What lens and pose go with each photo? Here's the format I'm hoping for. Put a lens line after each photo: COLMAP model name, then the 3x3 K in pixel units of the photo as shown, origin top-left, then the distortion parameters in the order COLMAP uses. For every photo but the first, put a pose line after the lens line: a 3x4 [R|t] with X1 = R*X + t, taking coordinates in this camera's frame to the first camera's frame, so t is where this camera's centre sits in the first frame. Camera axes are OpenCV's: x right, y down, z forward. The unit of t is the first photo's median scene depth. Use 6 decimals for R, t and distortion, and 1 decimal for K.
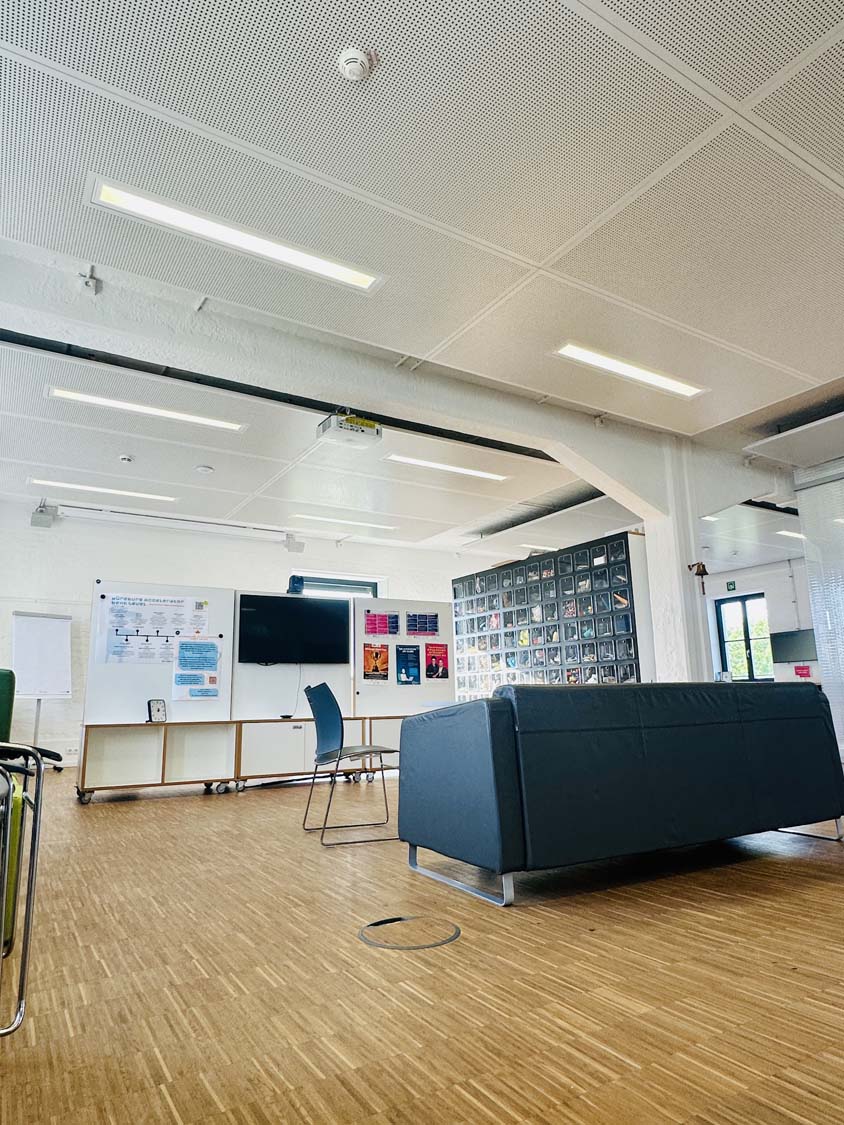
lens RADIAL K [[686.0, 0, 412.8], [0, 686.0, 557.1], [0, 0, 1]] dist [-0.001344, 0.002868]
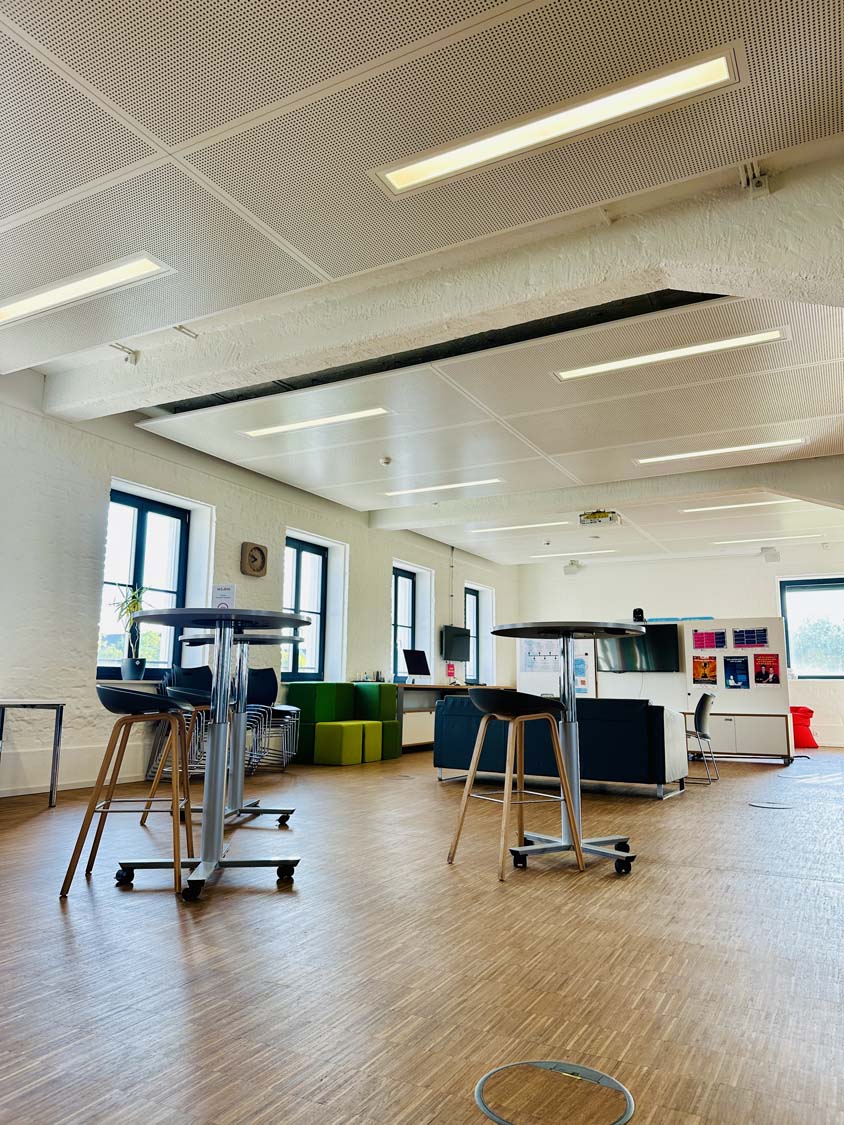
lens RADIAL K [[779.2, 0, 422.5], [0, 779.2, 564.1], [0, 0, 1]] dist [0.087682, -0.096831]
pose [[0.504803, -0.111923, -0.855948, 0.962271], [0.158703, 0.986691, -0.035423, -0.074134], [0.848521, -0.117960, 0.515847, -0.181673]]
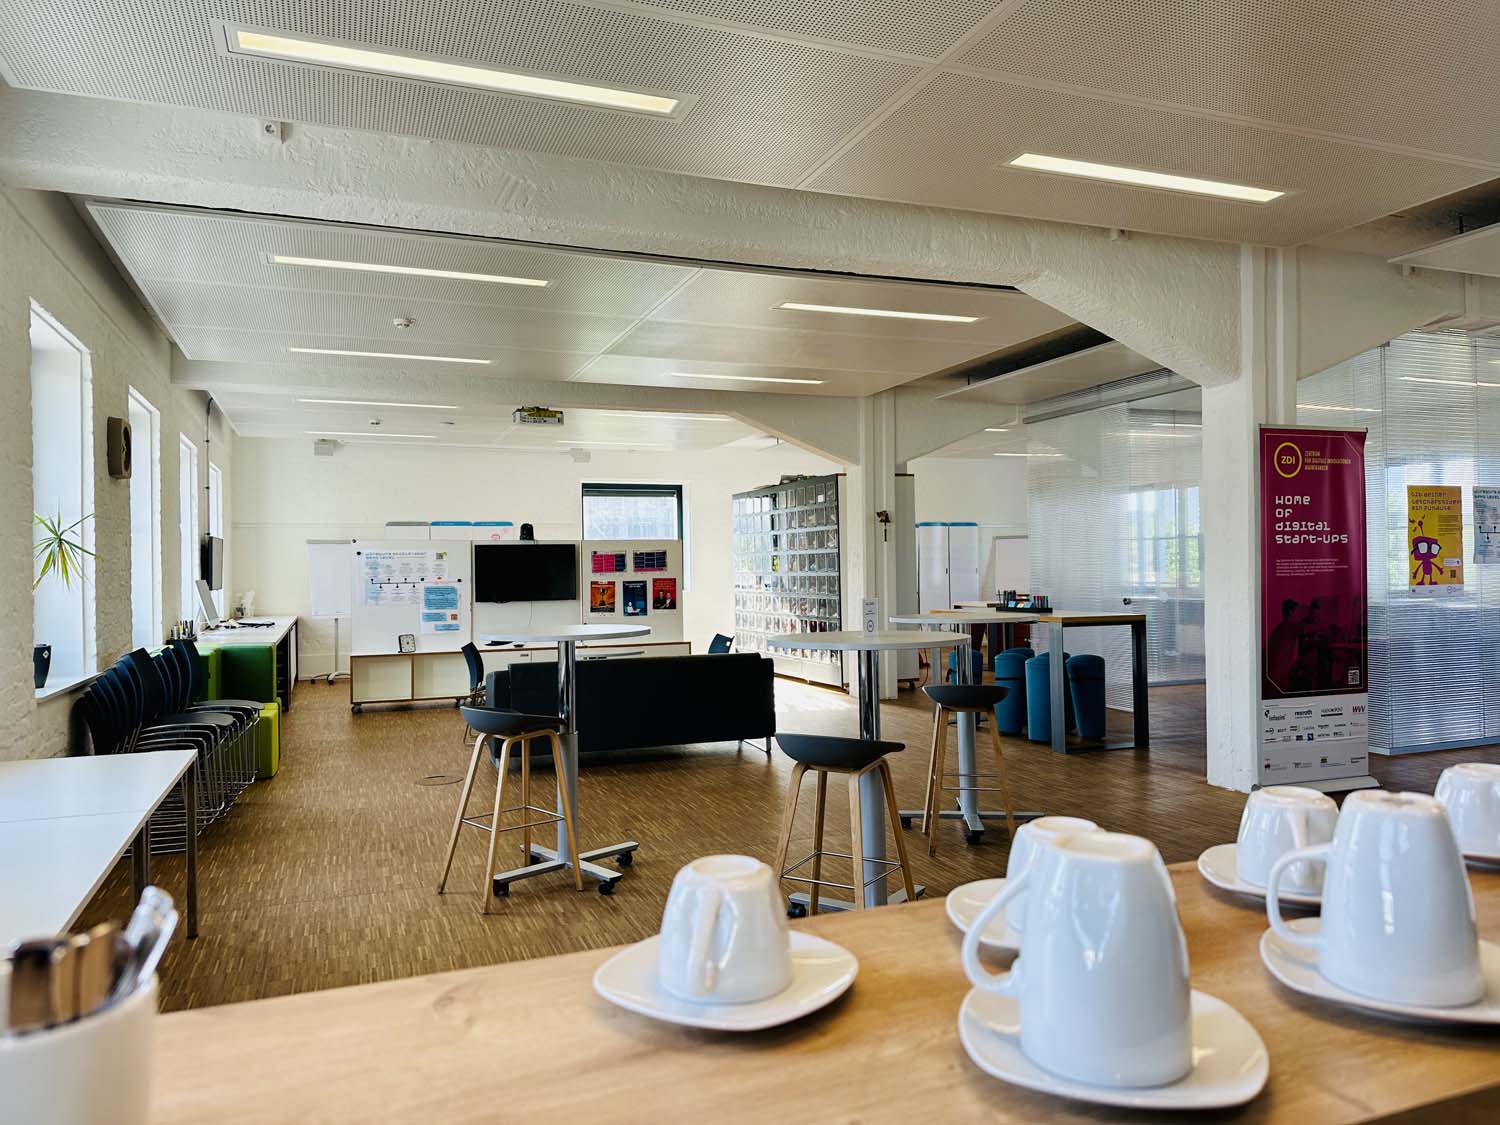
lens RADIAL K [[1038.9, 0, 748.0], [0, 1038.9, 556.2], [0, 0, 1]] dist [0.087682, -0.096831]
pose [[0.984836, 0.002604, -0.173467, 0.479101], [0.031819, 0.980215, 0.195362, -0.240134], [0.170543, -0.197919, 0.965268, -0.599048]]
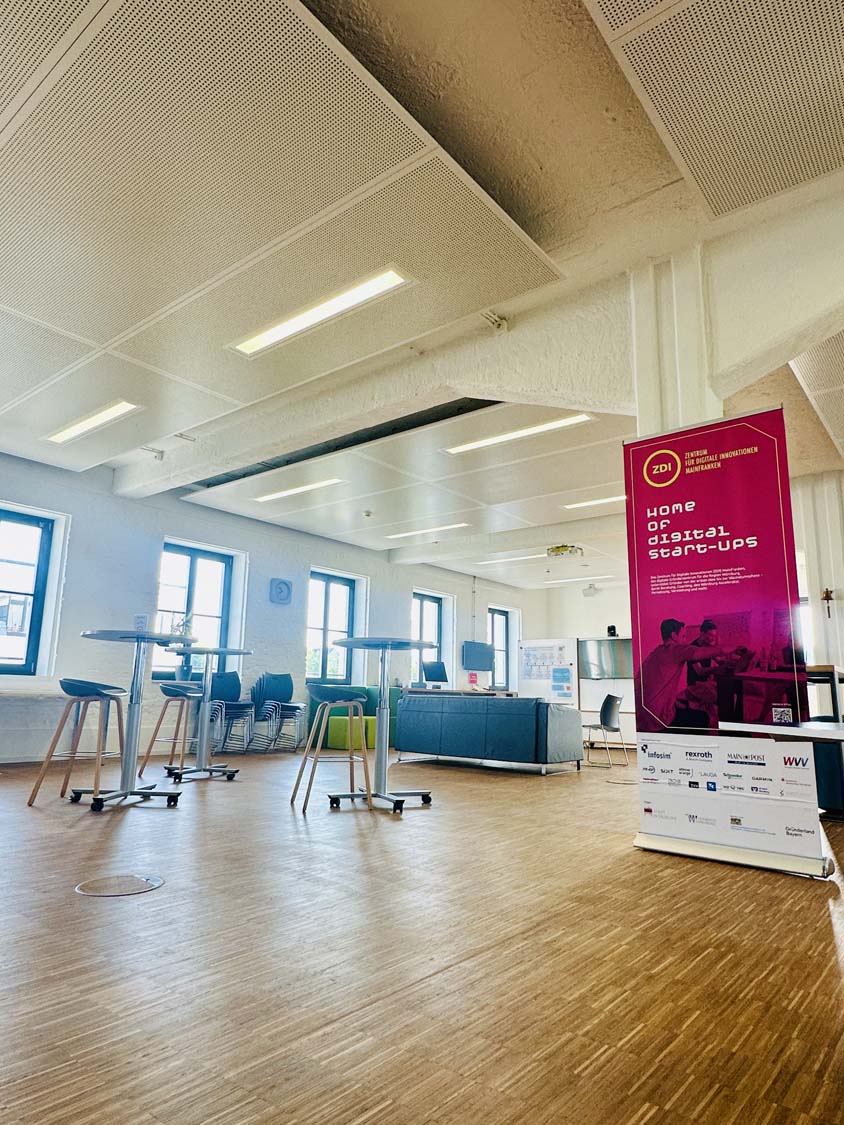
lens RADIAL K [[686.0, 0, 420.5], [0, 686.0, 562.6], [0, 0, 1]] dist [-0.001344, 0.002868]
pose [[0.339569, -0.153849, -0.927913, 1.209520], [0.168843, 0.980478, -0.100776, -0.032554], [0.925302, -0.122451, 0.358917, -0.006363]]
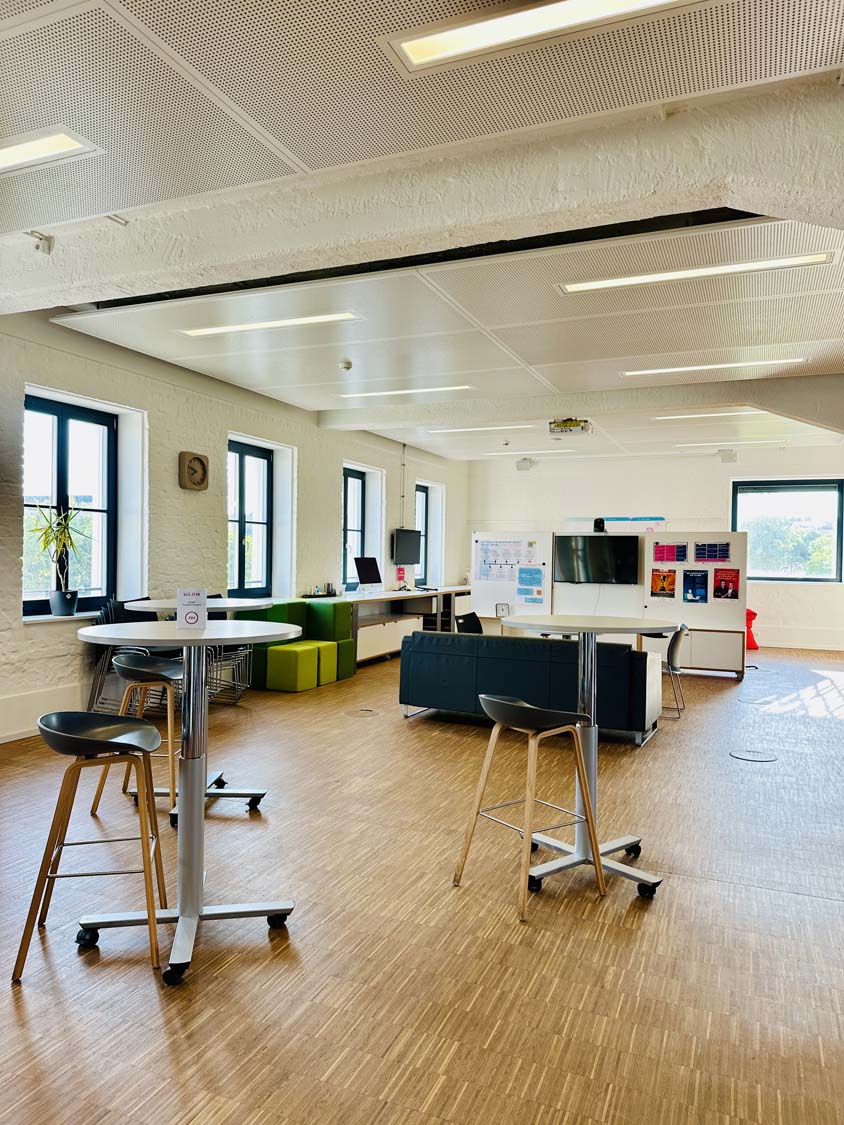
lens RADIAL K [[779.2, 0, 419.3], [0, 779.2, 561.9], [0, 0, 1]] dist [0.087682, -0.096831]
pose [[0.579505, 0.036127, -0.814168, 0.860358], [0.142037, 0.979250, 0.144551, -0.158102], [0.802496, -0.199410, 0.562349, -0.162879]]
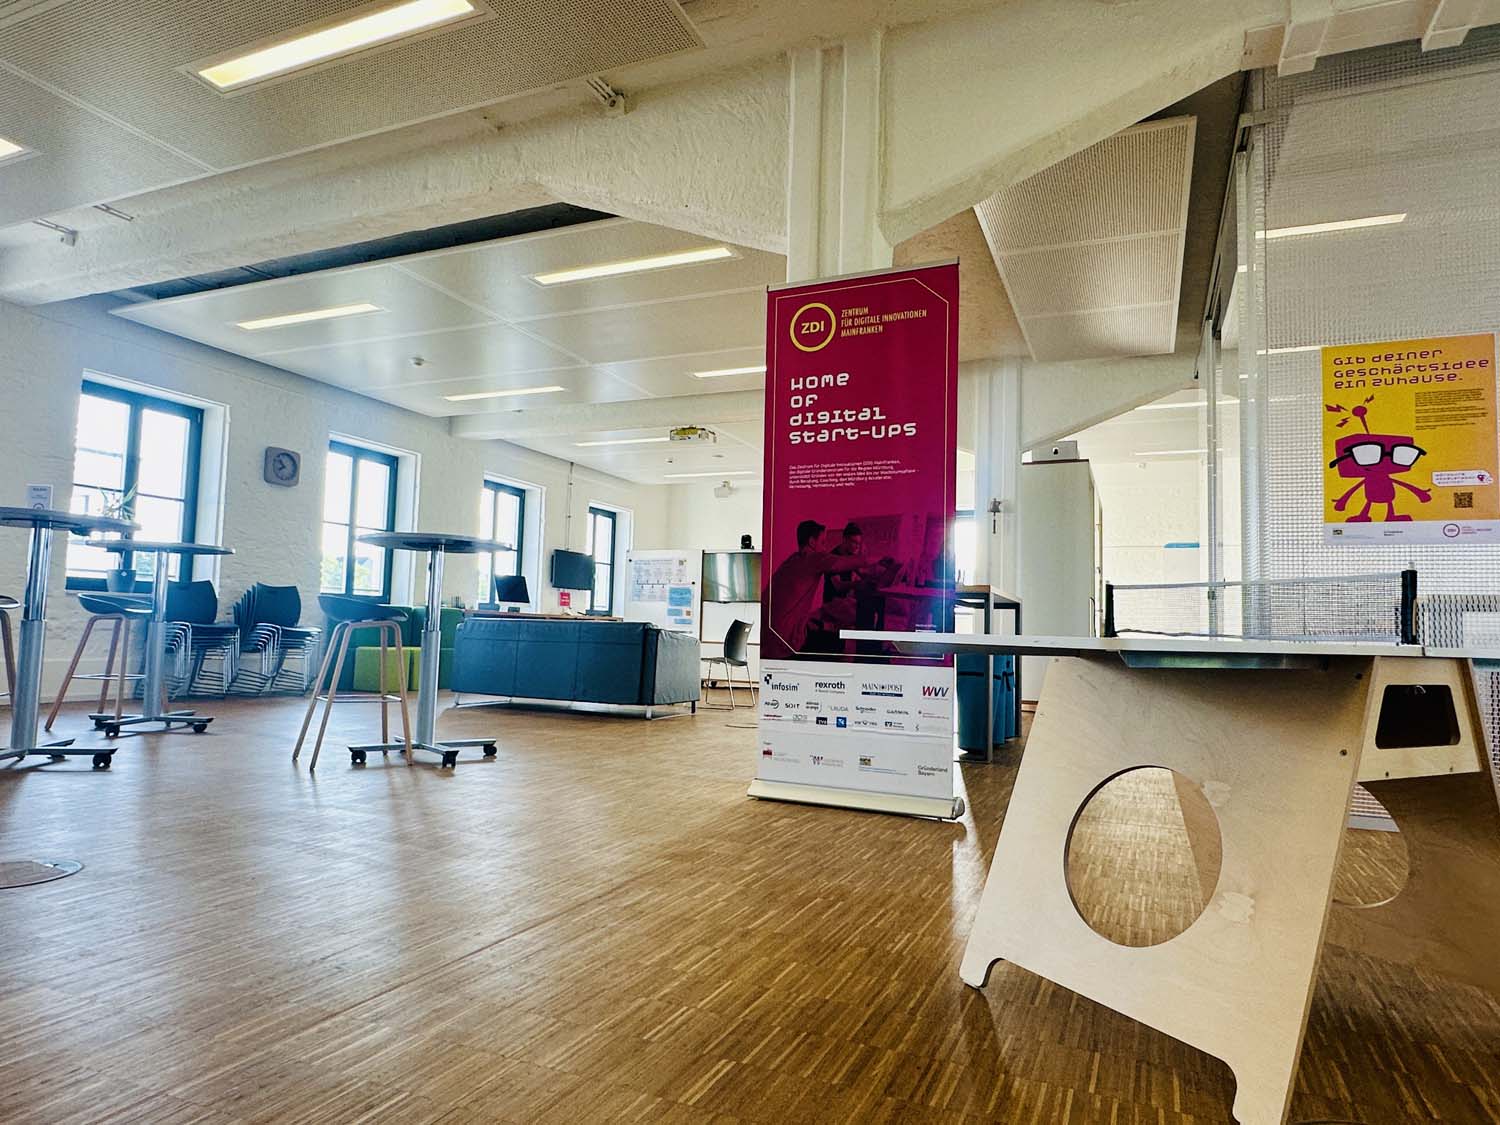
lens RADIAL K [[914.7, 0, 742.8], [0, 914.7, 567.5], [0, 0, 1]] dist [-0.001344, 0.002868]
pose [[0.572955, -0.022157, -0.819287, 1.214688], [0.129996, 0.989437, 0.064152, -0.023681], [0.809212, -0.143260, 0.569783, -0.001749]]
